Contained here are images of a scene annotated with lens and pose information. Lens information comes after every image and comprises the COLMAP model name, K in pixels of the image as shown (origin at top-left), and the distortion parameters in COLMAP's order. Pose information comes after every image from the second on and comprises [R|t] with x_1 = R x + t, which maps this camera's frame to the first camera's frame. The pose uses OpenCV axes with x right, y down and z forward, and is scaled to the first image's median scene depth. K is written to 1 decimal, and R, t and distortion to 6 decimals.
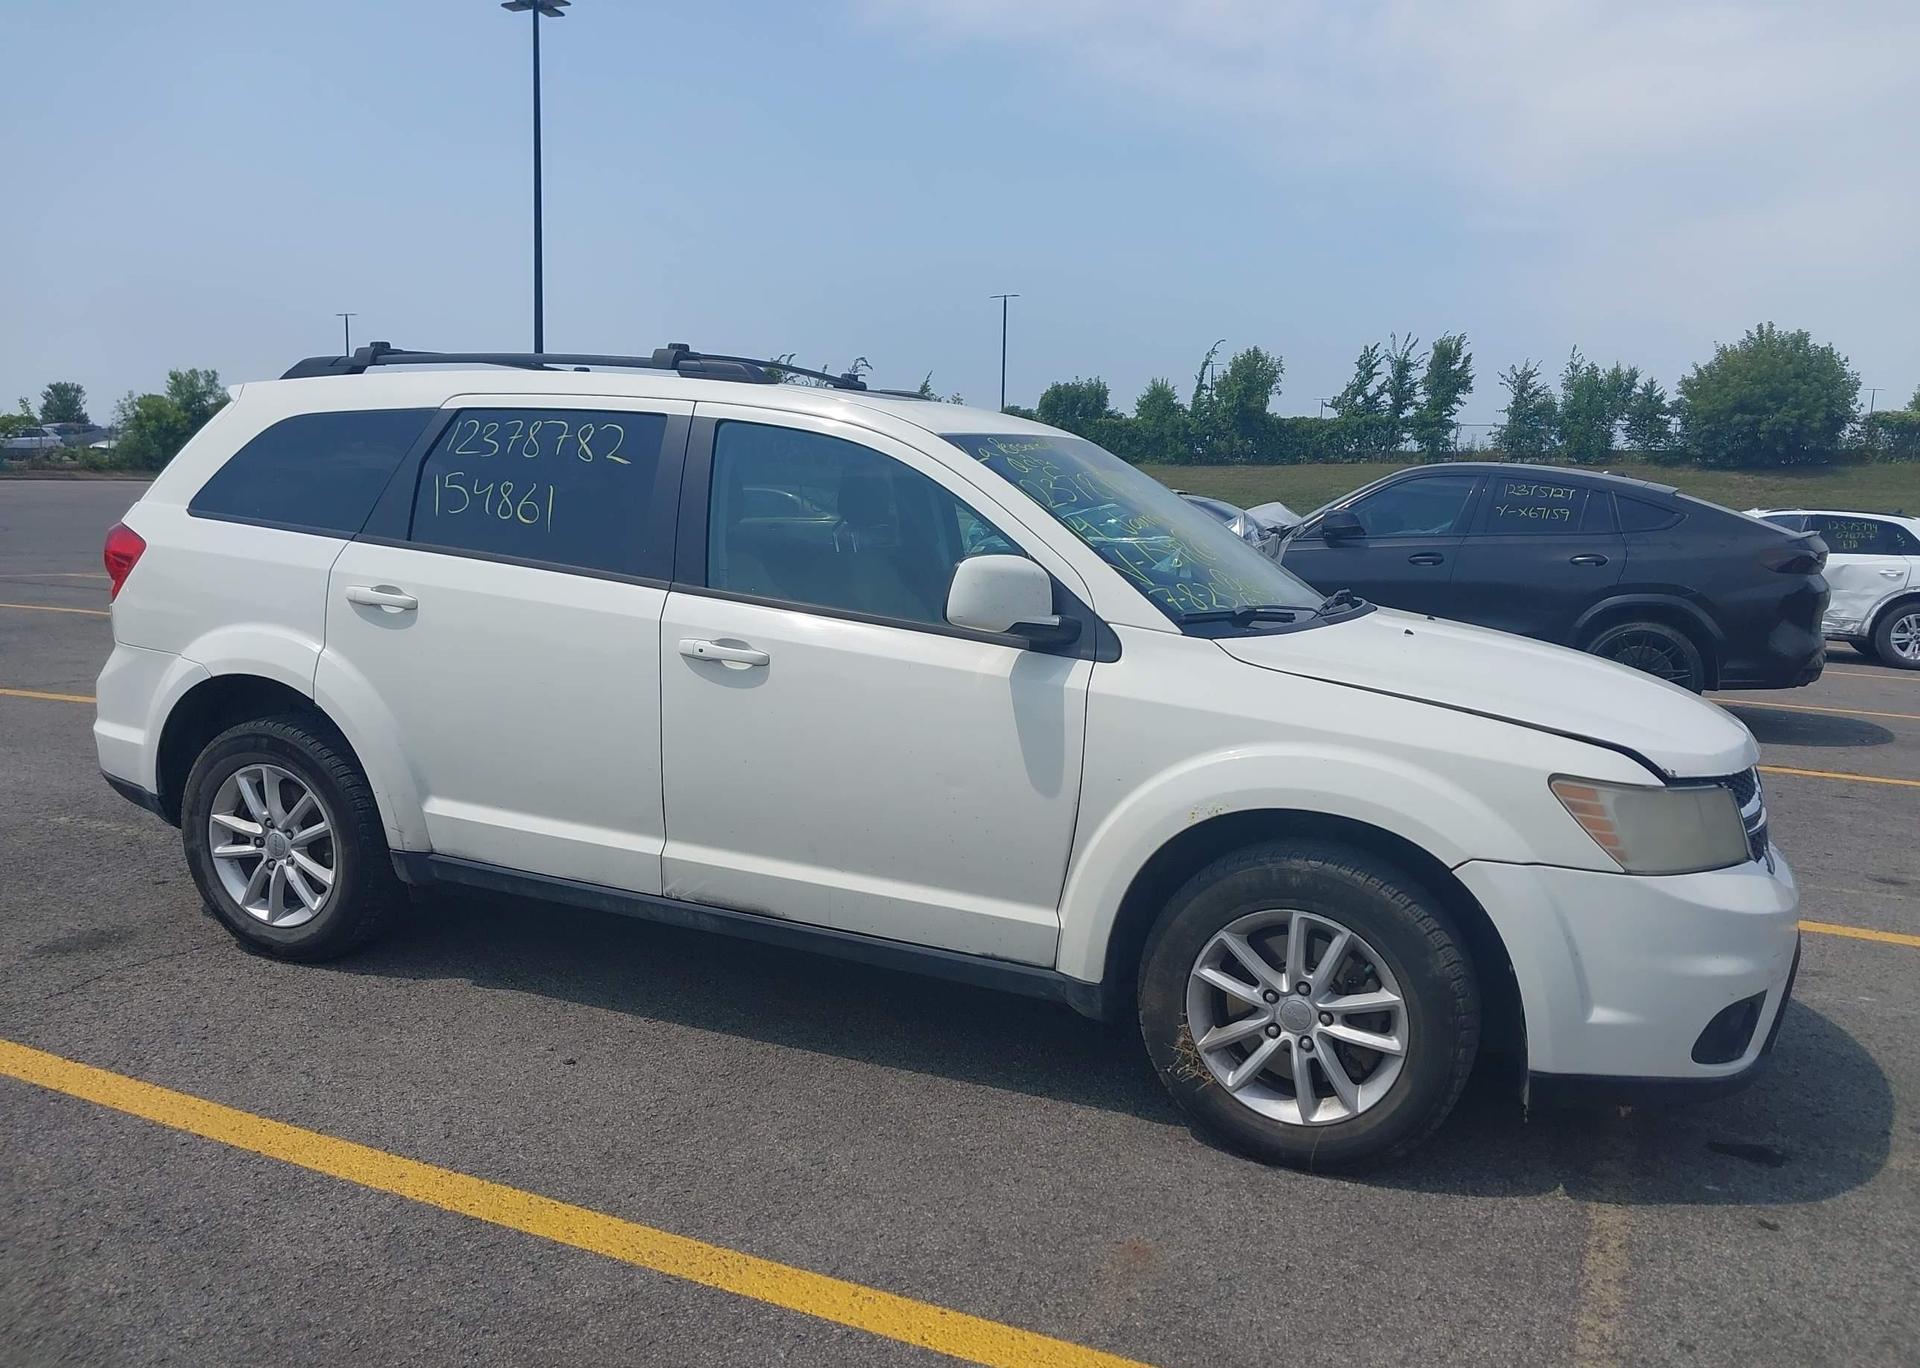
lens RADIAL K [[1500.1, 0, 972.0], [0, 1500.1, 694.3], [0, 0, 1]] dist [0.049137, -0.077220]
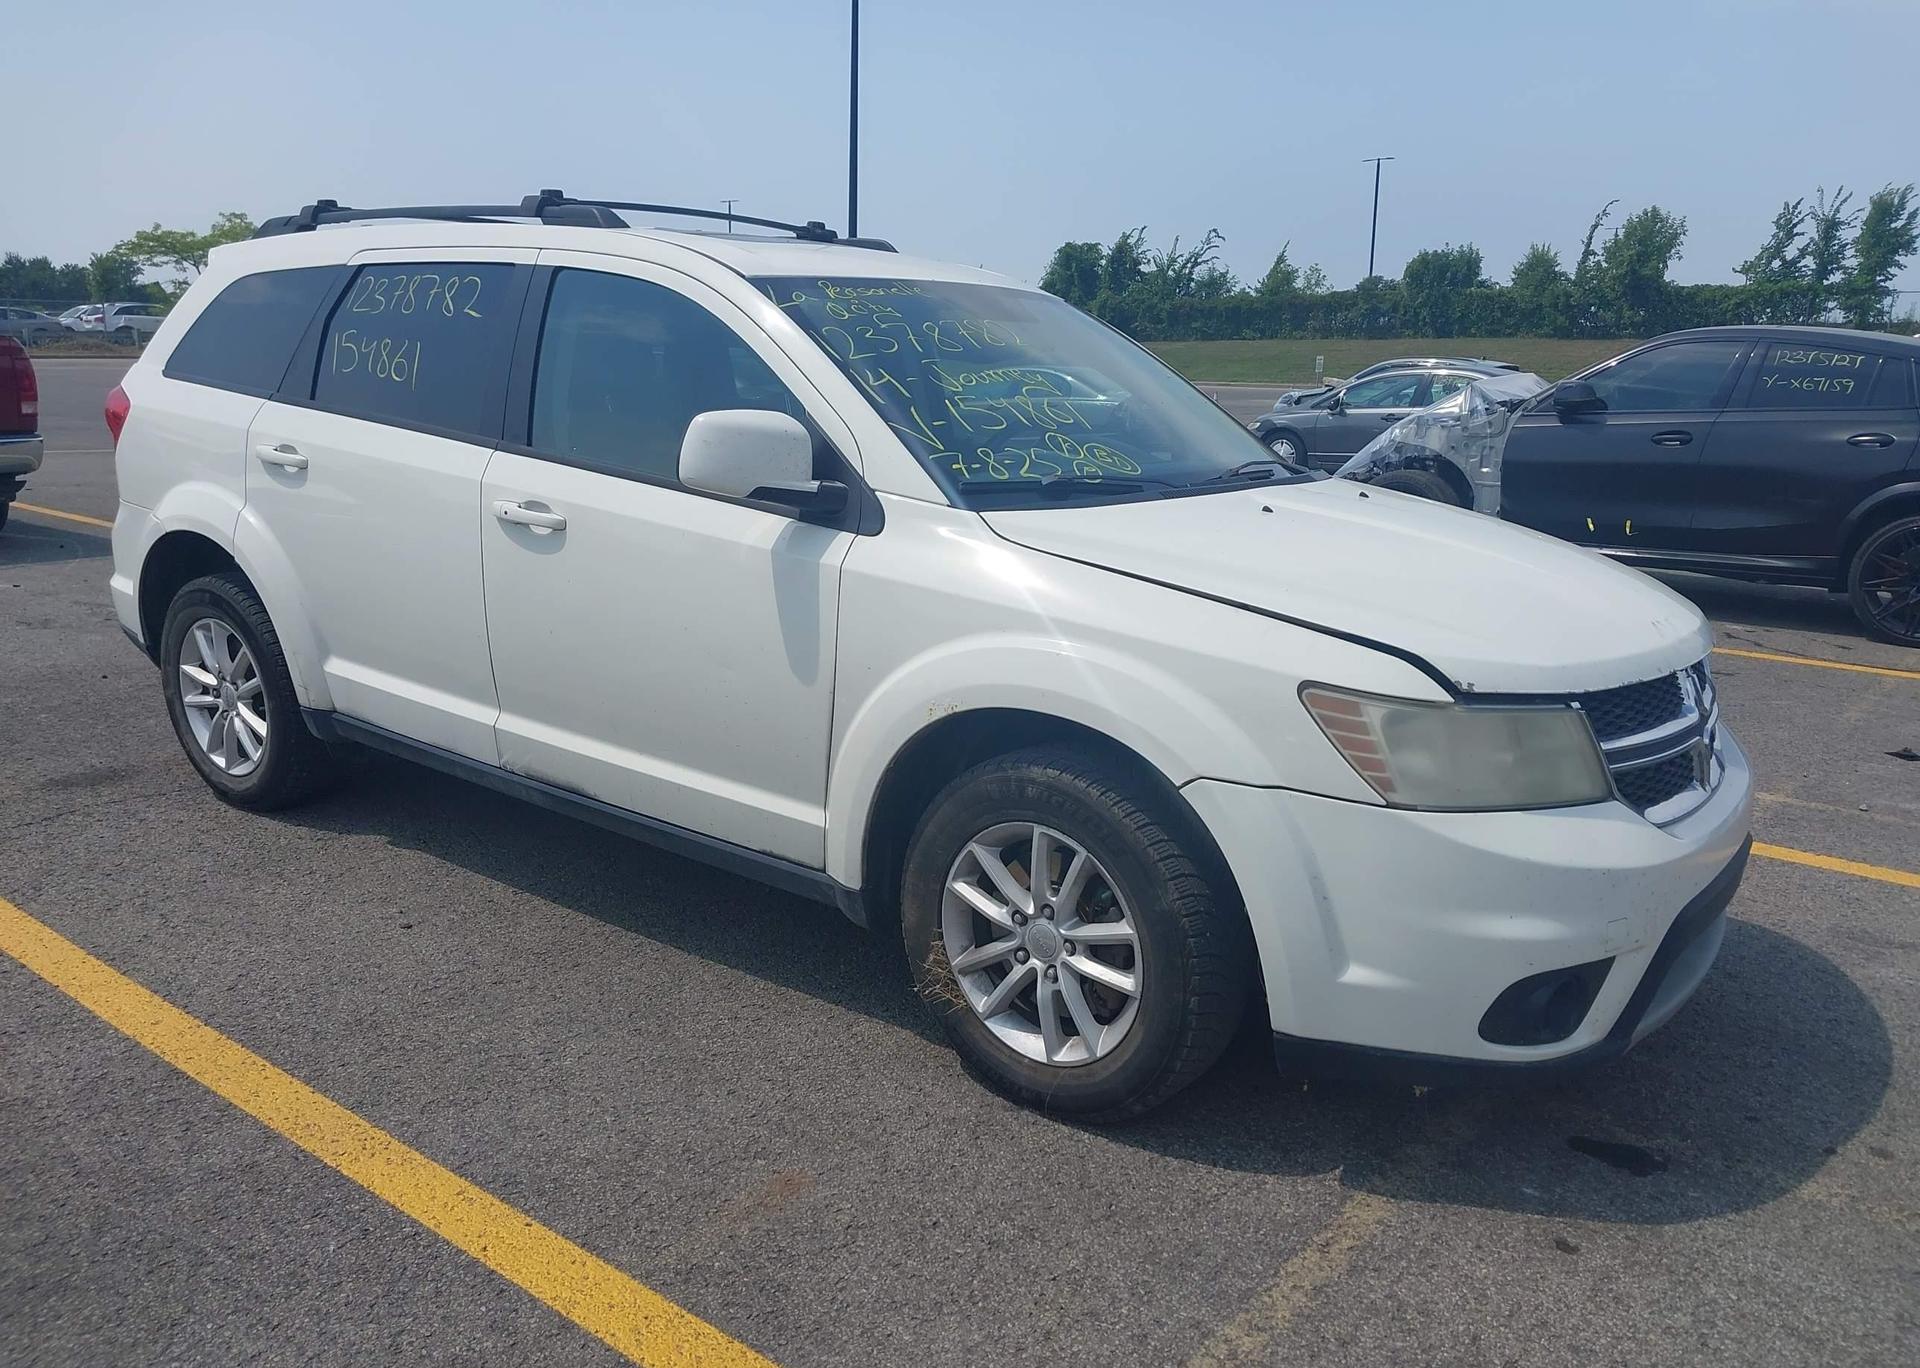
lens RADIAL K [[1500.1, 0, 971.7], [0, 1500.1, 693.6], [0, 0, 1]] dist [0.049137, -0.077220]
pose [[0.971466, 0.046871, -0.232503, 0.317695], [-0.029049, 0.996412, 0.079496, 0.000024], [0.235395, -0.070474, 0.969341, 0.128066]]
